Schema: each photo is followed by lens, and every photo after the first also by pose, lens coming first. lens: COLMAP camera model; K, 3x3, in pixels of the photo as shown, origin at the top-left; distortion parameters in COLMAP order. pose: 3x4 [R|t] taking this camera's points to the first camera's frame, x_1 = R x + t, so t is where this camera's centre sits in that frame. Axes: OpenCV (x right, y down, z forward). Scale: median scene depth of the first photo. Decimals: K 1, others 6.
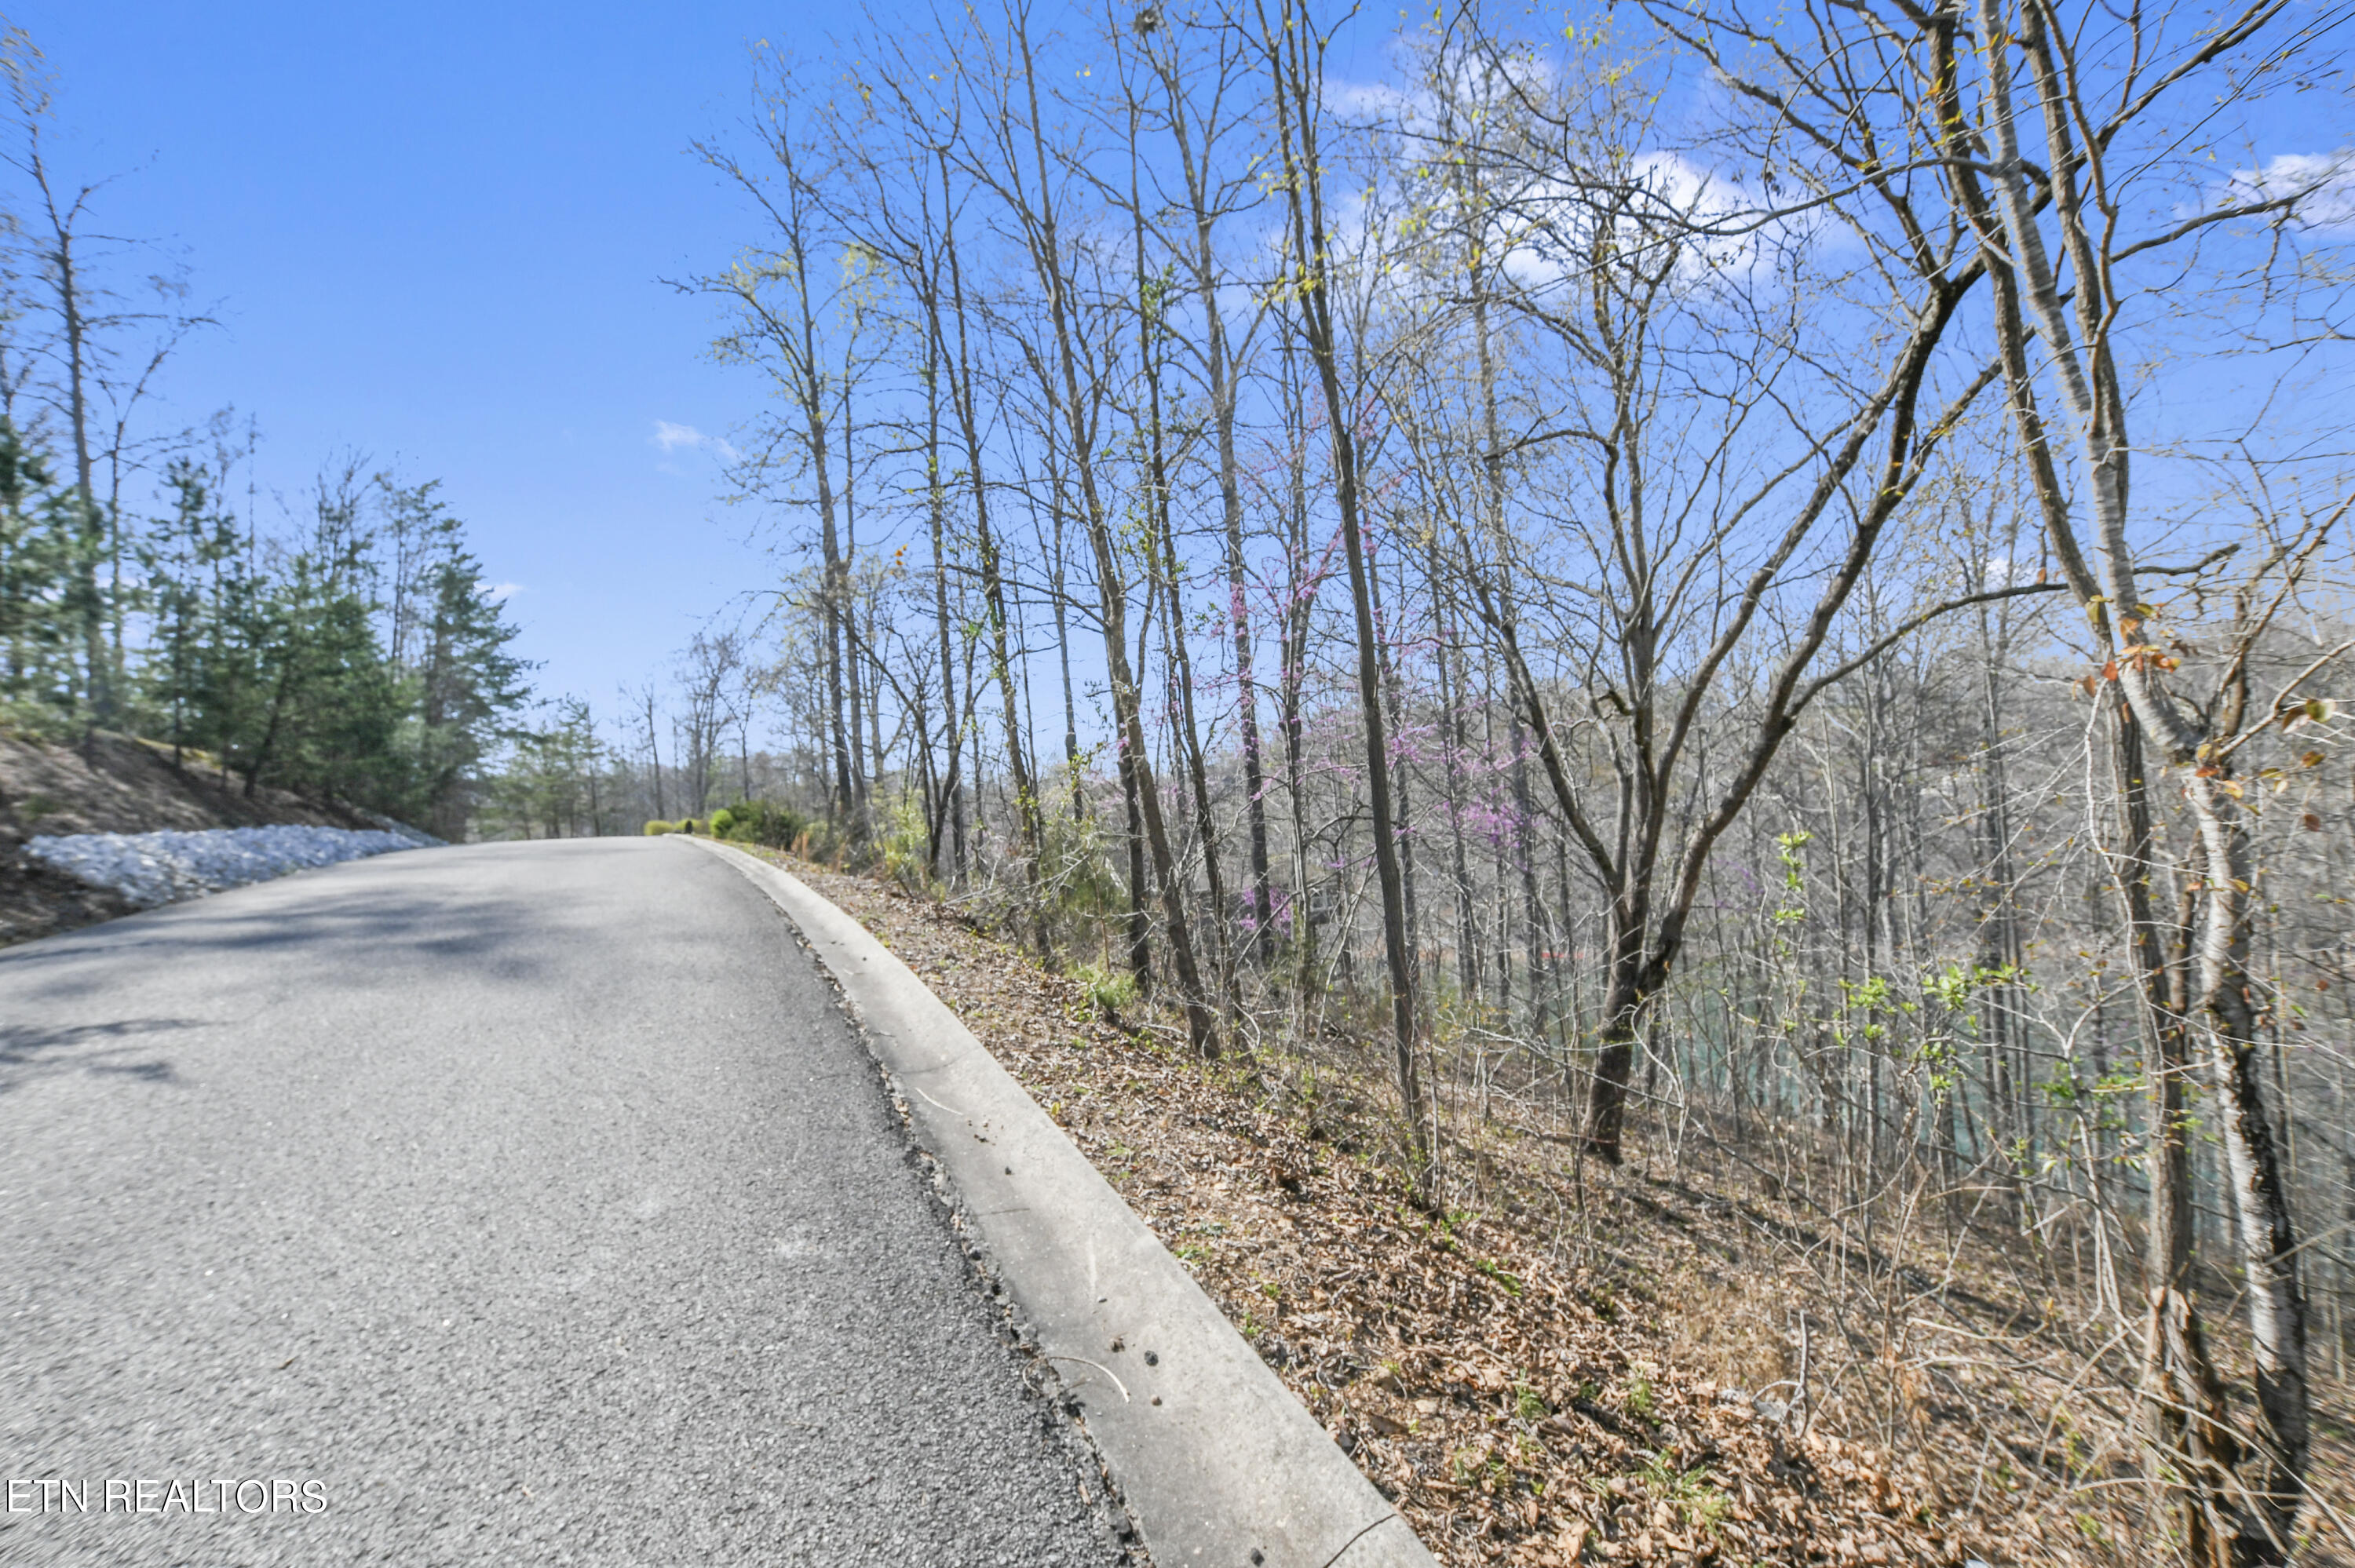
lens RADIAL K [[1039.7, 0, 1151.6], [0, 1039.7, 787.3], [0, 0, 1]] dist [-0.036800, 0.000978]
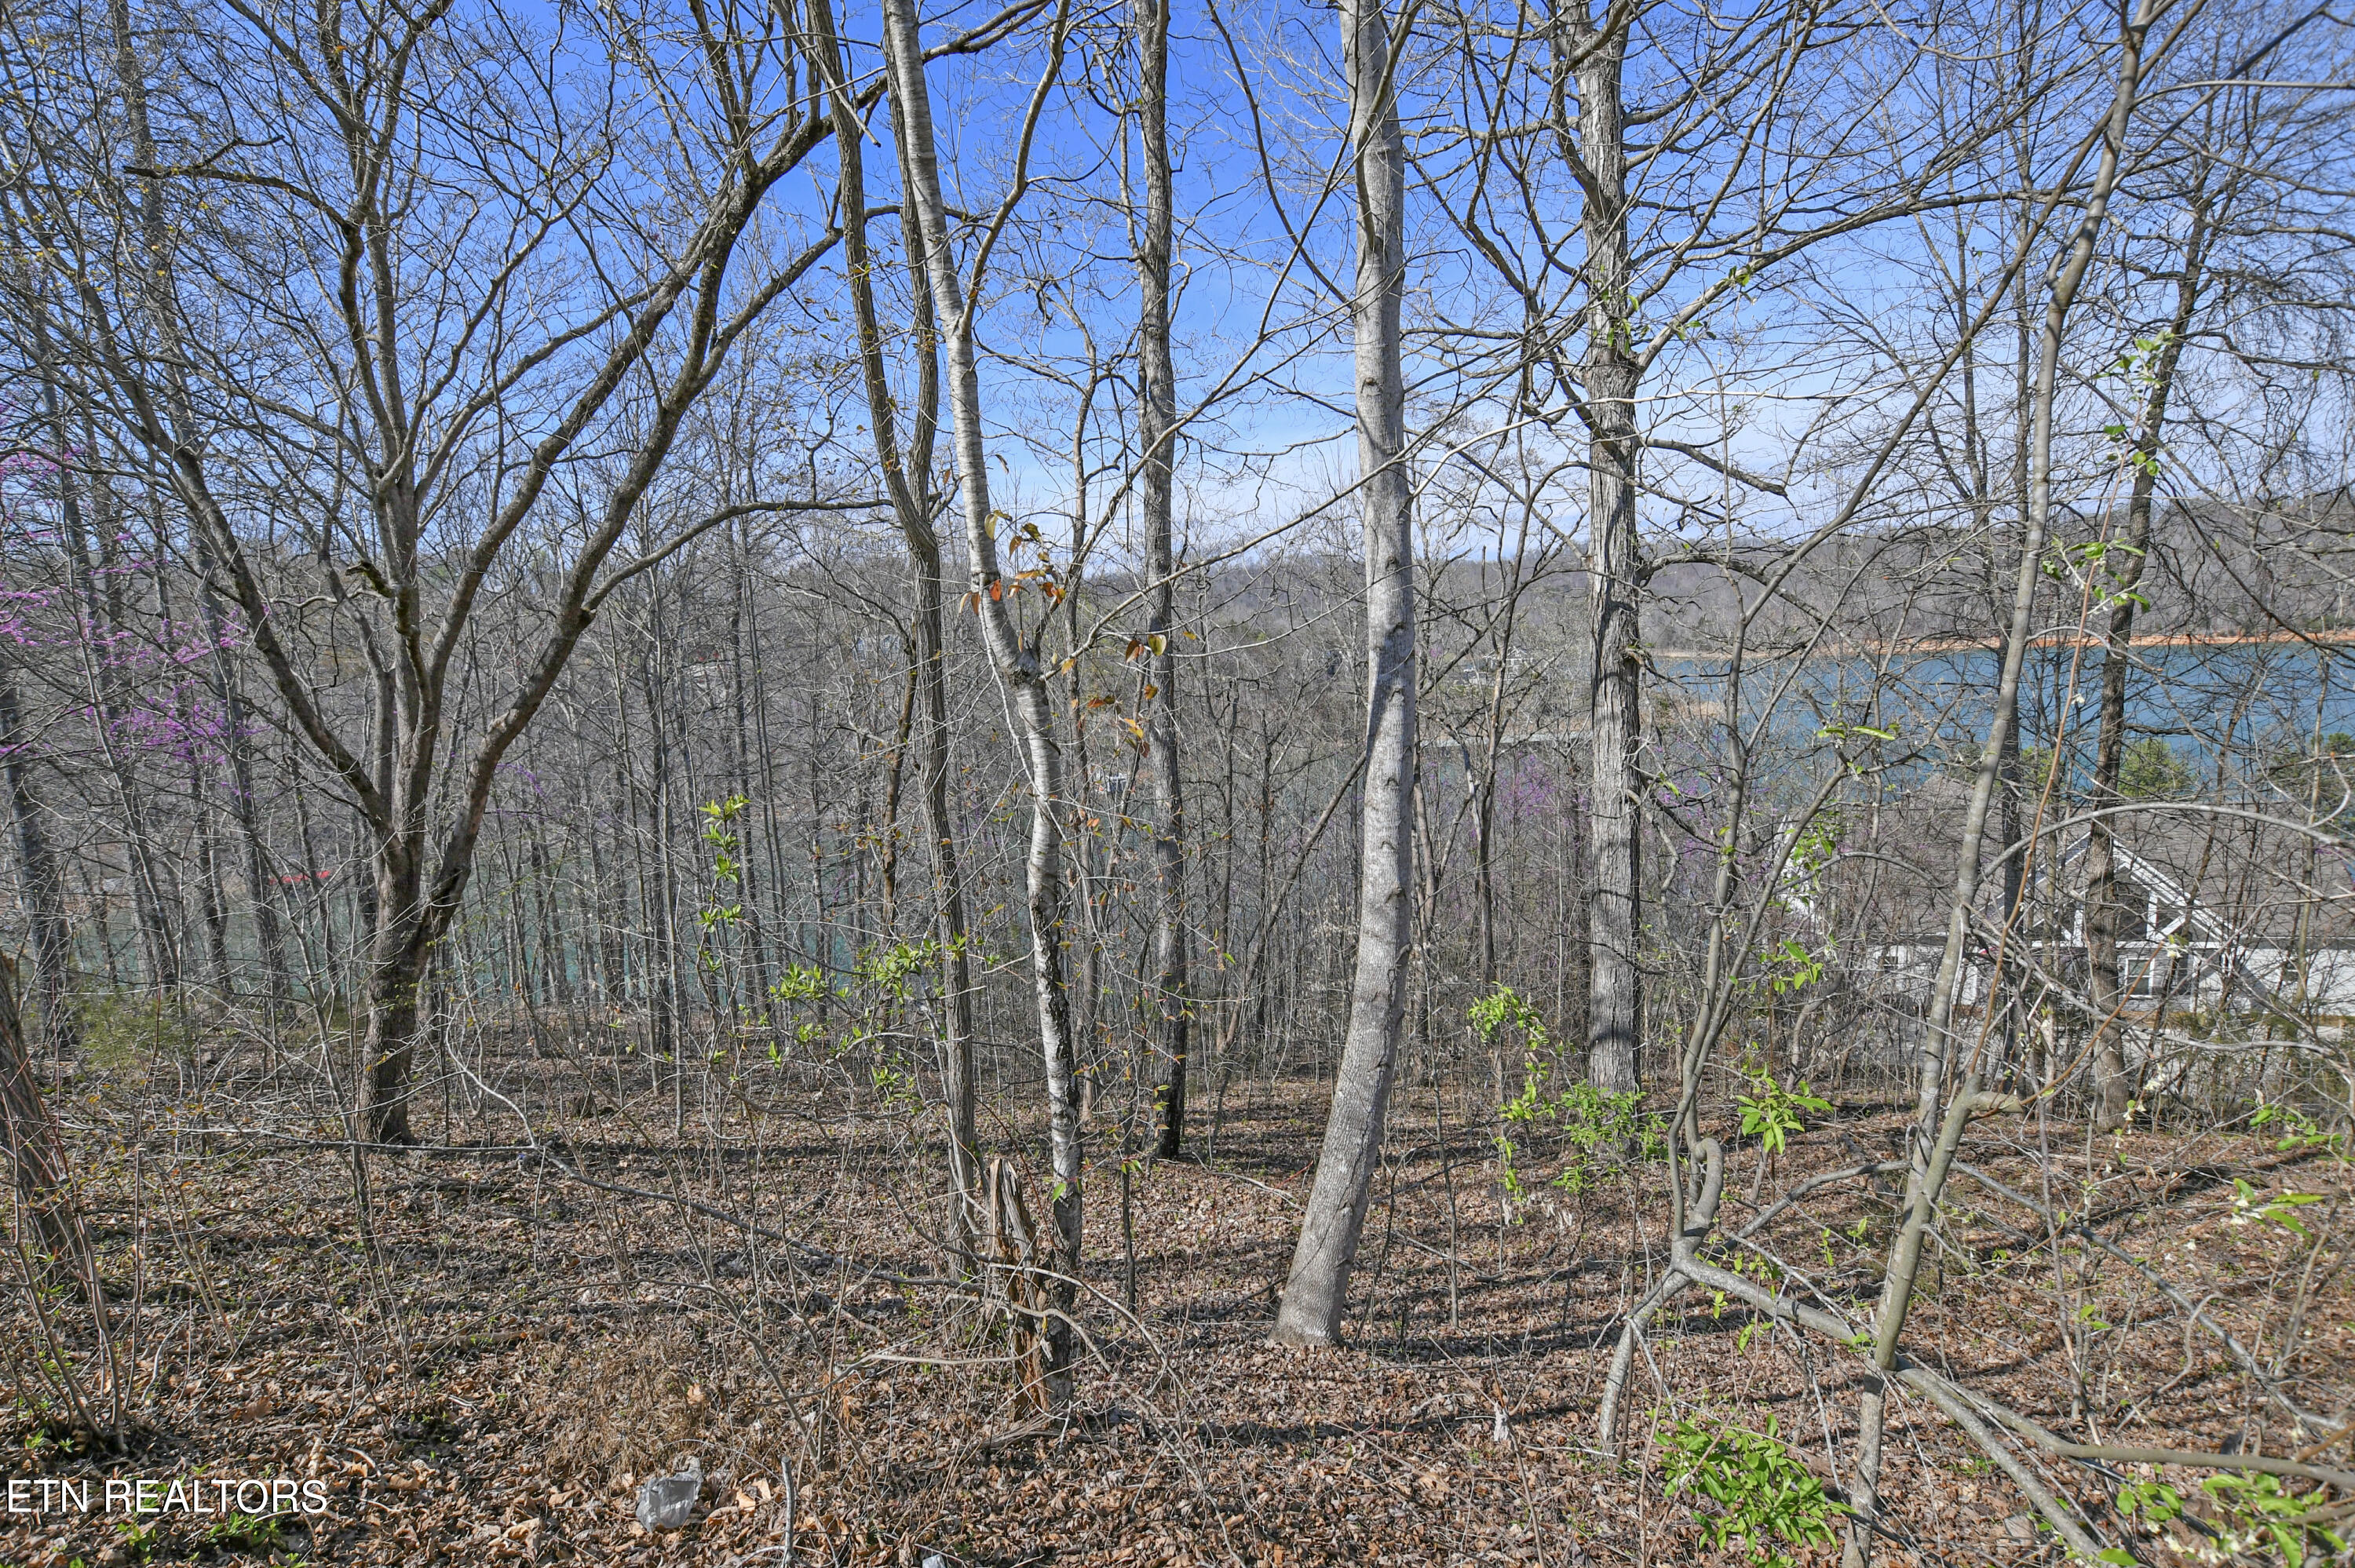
lens RADIAL K [[1039.7, 0, 1151.6], [0, 1039.7, 787.3], [0, 0, 1]] dist [-0.036800, 0.000978]
pose [[0.468718, -0.080172, 0.879702, 0.046469], [-0.011987, 0.995204, 0.097085, -0.008069], [-0.883267, -0.056051, 0.465509, 0.126132]]
